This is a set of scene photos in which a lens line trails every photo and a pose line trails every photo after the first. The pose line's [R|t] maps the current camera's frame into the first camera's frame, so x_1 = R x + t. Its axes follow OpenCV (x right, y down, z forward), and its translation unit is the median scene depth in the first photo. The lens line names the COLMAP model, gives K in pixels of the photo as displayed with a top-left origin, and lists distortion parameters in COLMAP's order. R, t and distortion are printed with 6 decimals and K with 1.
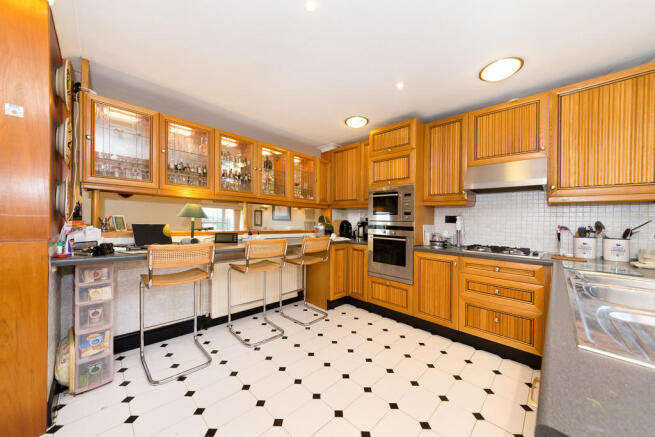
lens RADIAL K [[232.1, 0, 320.0], [0, 232.1, 226.6], [0, 0, 1]] dist [0.000093, -0.000036]
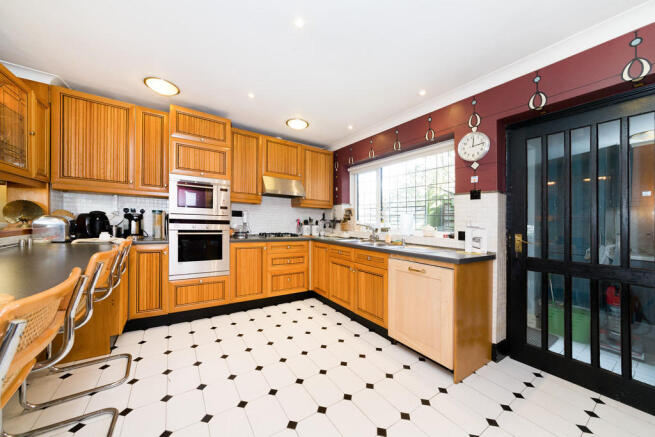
lens RADIAL K [[232.1, 0, 326.7], [0, 232.1, 217.7], [0, 0, 1]] dist [0.000093, -0.000036]
pose [[0.197013, -0.004196, 0.980392, -0.551861], [-0.000239, 0.999991, 0.004328, -0.016237], [-0.980401, -0.001087, 0.197010, 0.338807]]
